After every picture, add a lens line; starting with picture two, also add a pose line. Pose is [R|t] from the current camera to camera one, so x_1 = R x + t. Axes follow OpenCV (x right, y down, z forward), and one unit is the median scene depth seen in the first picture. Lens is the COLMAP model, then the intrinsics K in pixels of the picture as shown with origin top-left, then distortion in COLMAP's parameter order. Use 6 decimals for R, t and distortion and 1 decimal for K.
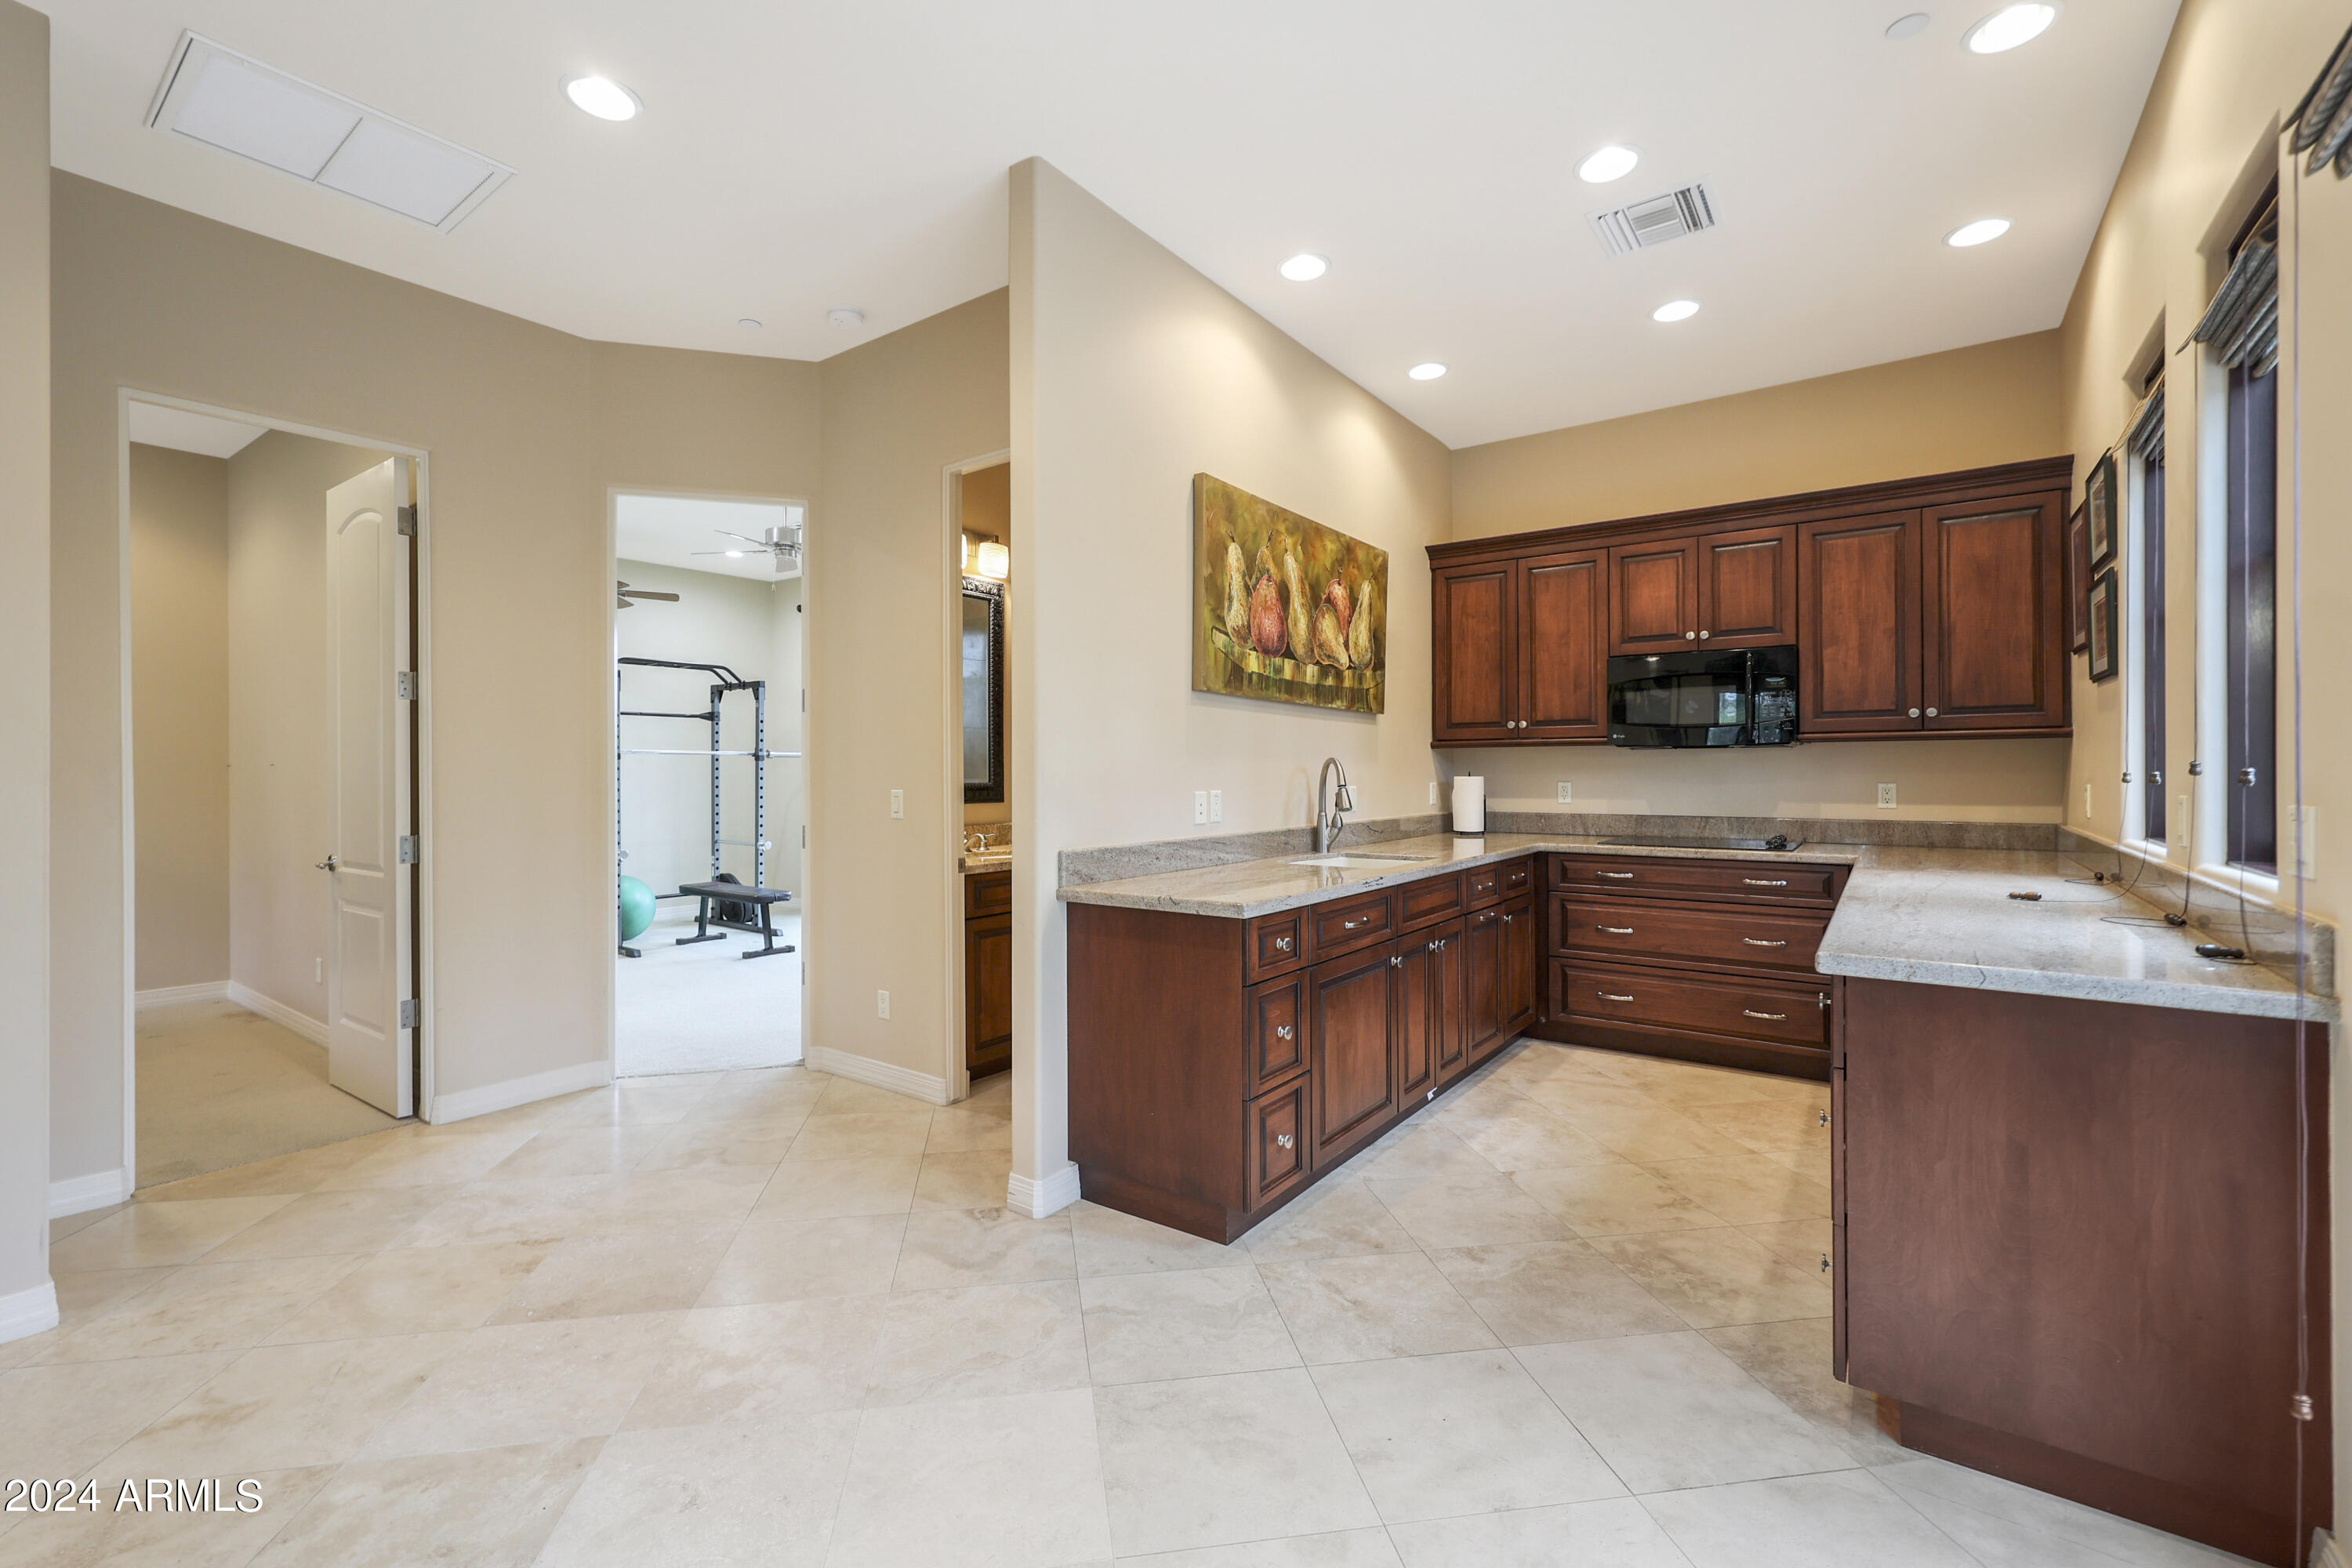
lens RADIAL K [[1034.9, 0, 1155.5], [0, 1034.9, 777.5], [0, 0, 1]] dist [0.000133, -0.000187]
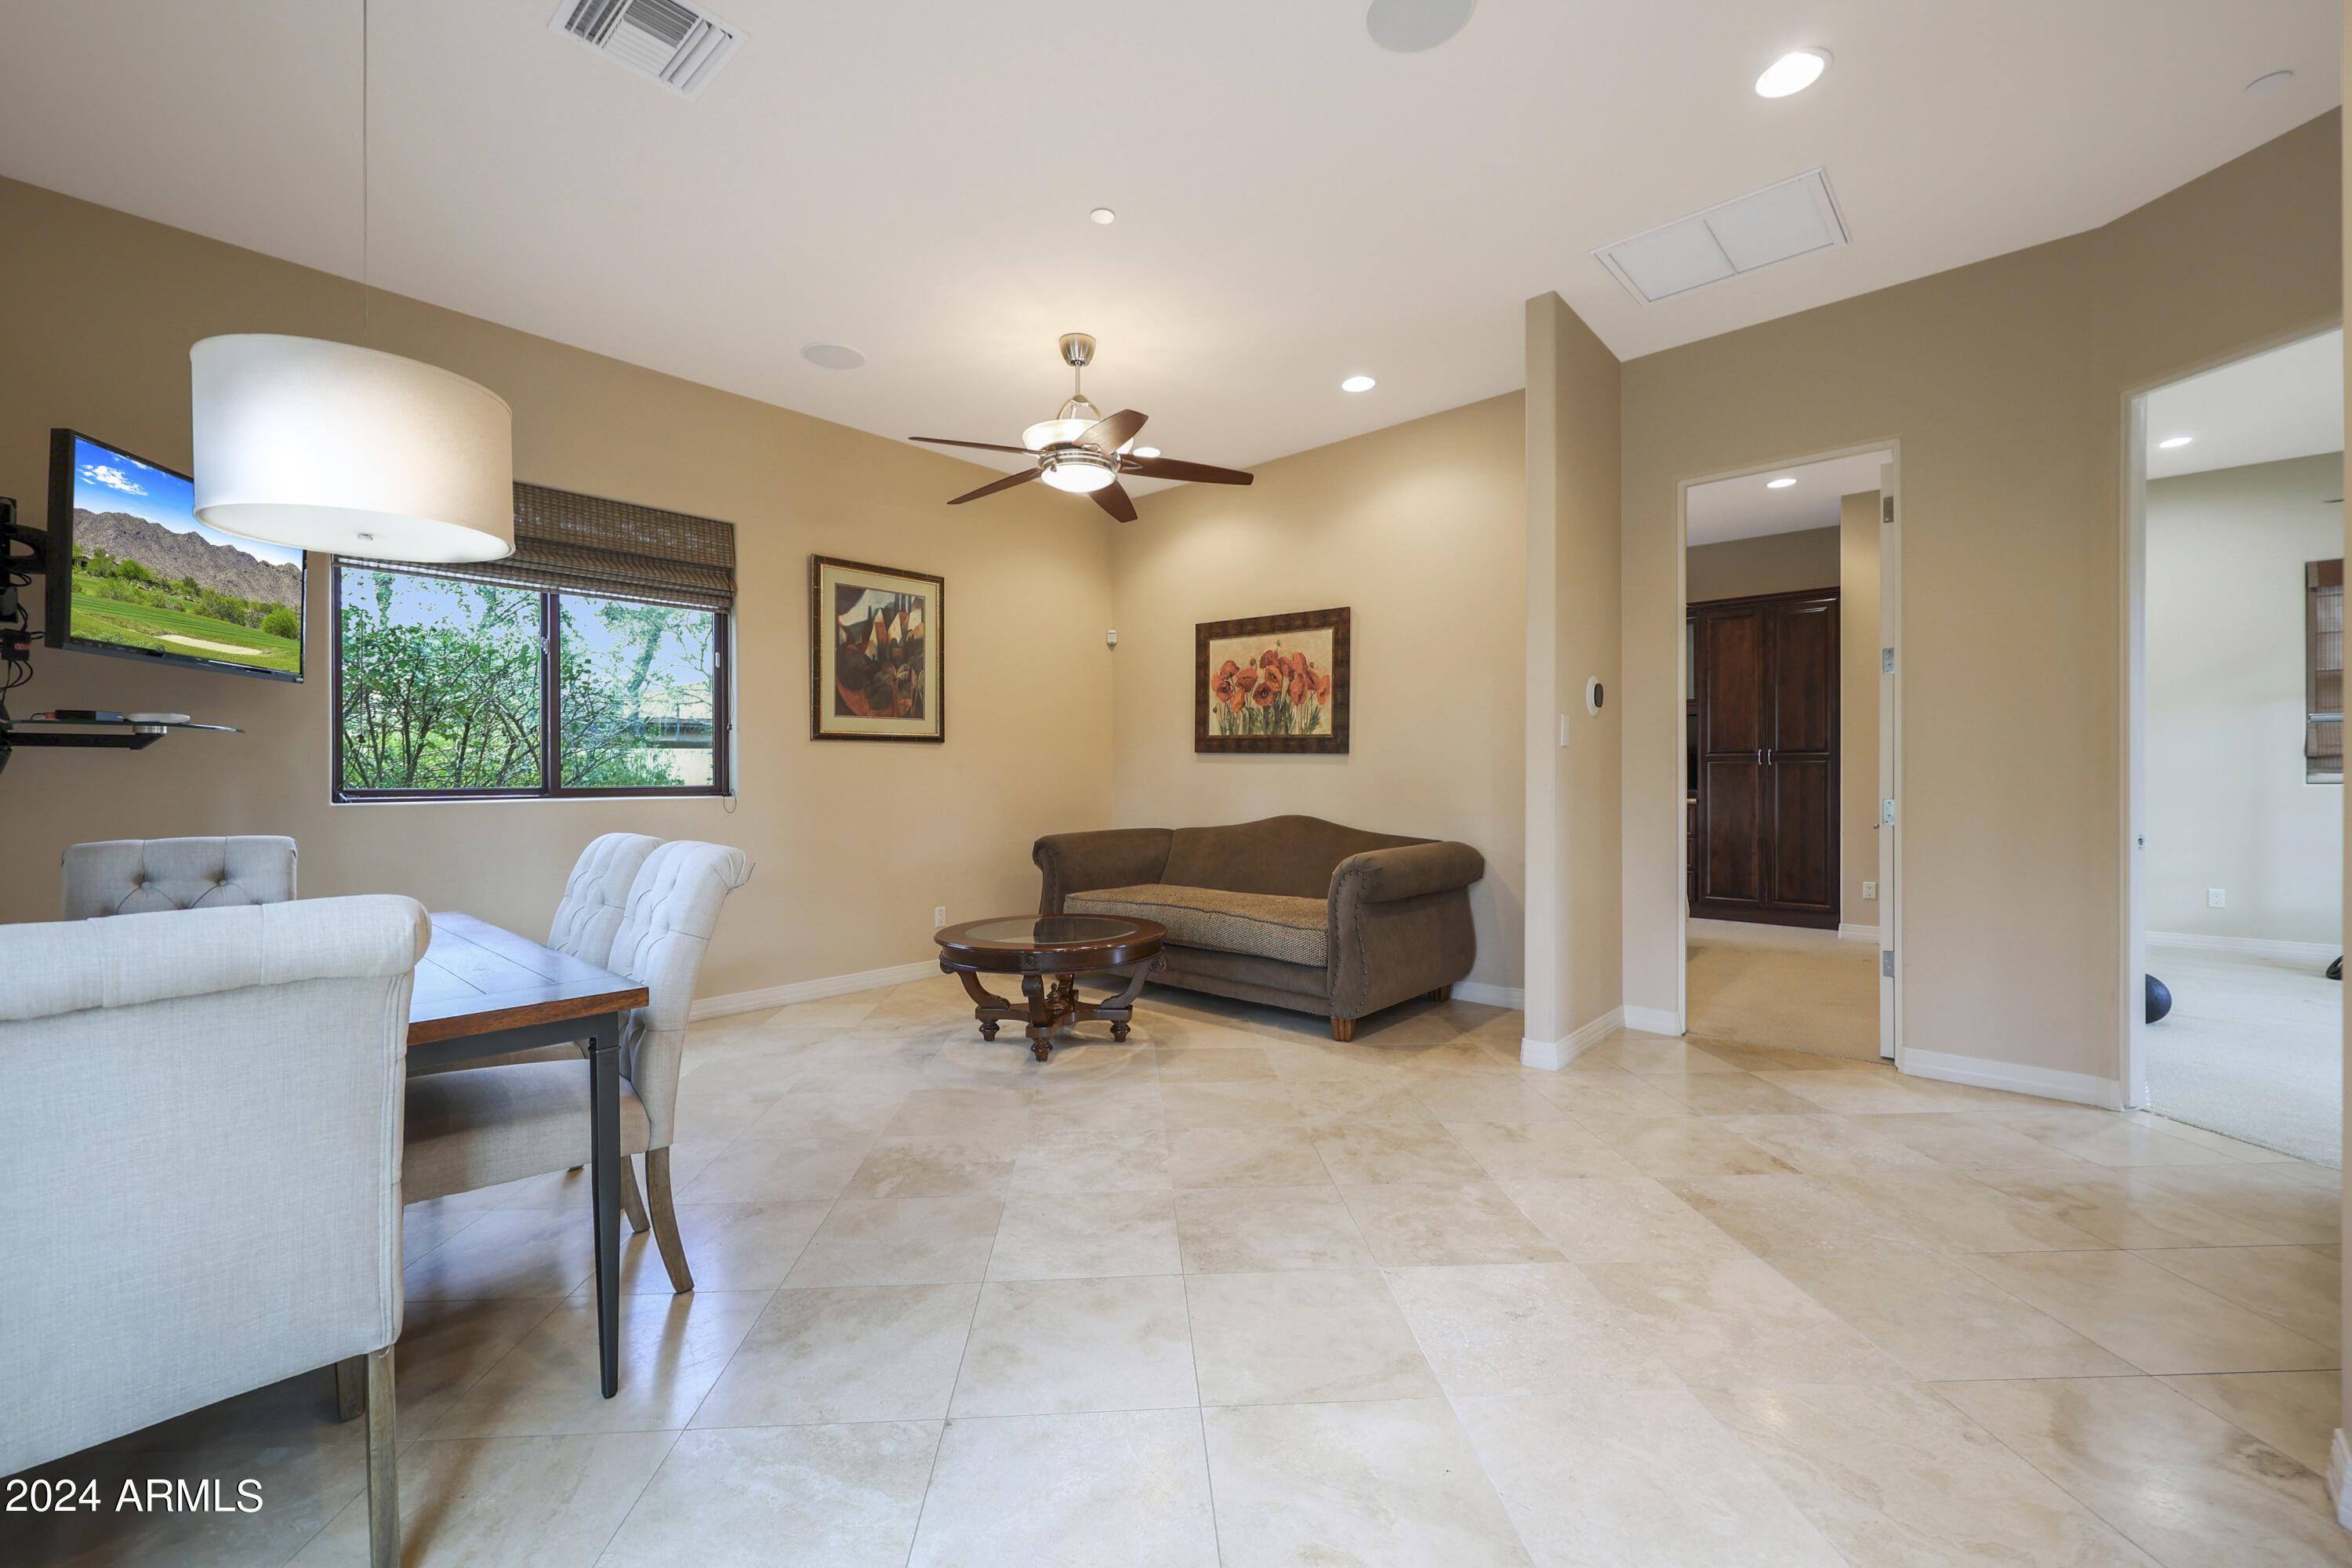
lens RADIAL K [[947.6, 0, 1169.2], [0, 947.6, 776.7], [0, 0, 1]] dist [0.011797, -0.000040]
pose [[-0.101934, 0.007224, -0.994765, 0.332763], [-0.004791, 0.999958, 0.007752, 0.025122], [0.994780, 0.005556, -0.101895, 0.325728]]
